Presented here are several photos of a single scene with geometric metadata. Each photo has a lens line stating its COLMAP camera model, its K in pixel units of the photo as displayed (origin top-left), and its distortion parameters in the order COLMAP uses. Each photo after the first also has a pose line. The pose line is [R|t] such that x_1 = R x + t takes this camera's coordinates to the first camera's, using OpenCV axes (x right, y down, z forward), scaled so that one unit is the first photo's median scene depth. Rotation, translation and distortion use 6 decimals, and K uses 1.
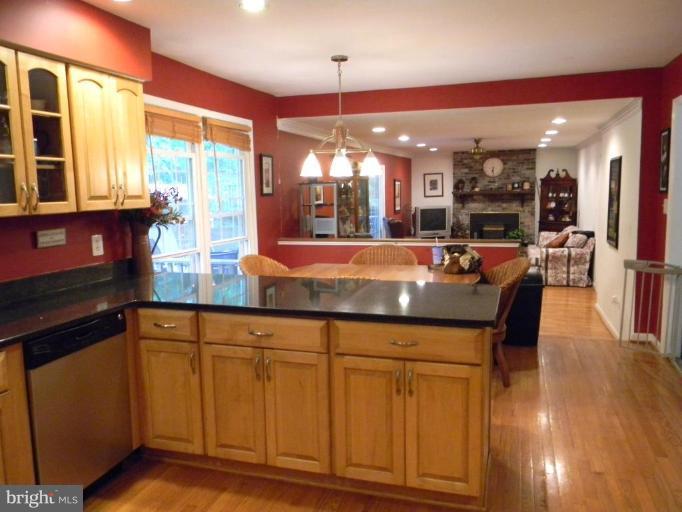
lens RADIAL K [[548.7, 0, 337.7], [0, 548.7, 255.7], [0, 0, 1]] dist [0.004091, -0.009835]
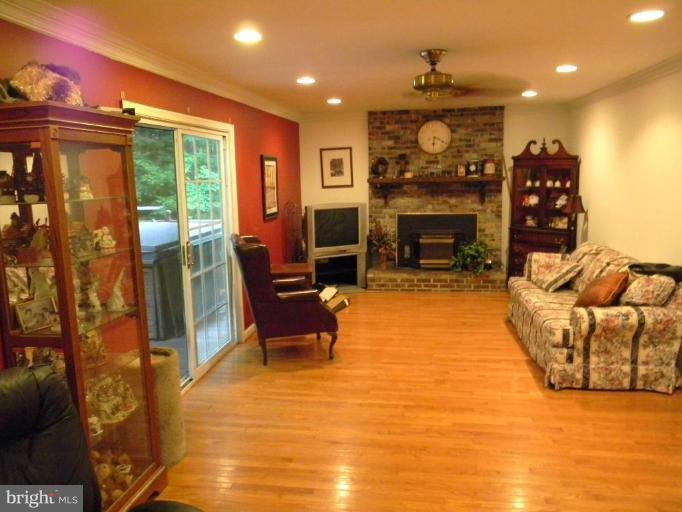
lens RADIAL K [[548.7, 0, 342.8], [0, 548.7, 260.3], [0, 0, 1]] dist [0.004091, -0.009835]
pose [[0.984896, -0.029478, 0.170619, 0.082671], [0.023809, 0.999097, 0.035182, -0.053018], [-0.171502, -0.030588, 0.984709, 0.441486]]
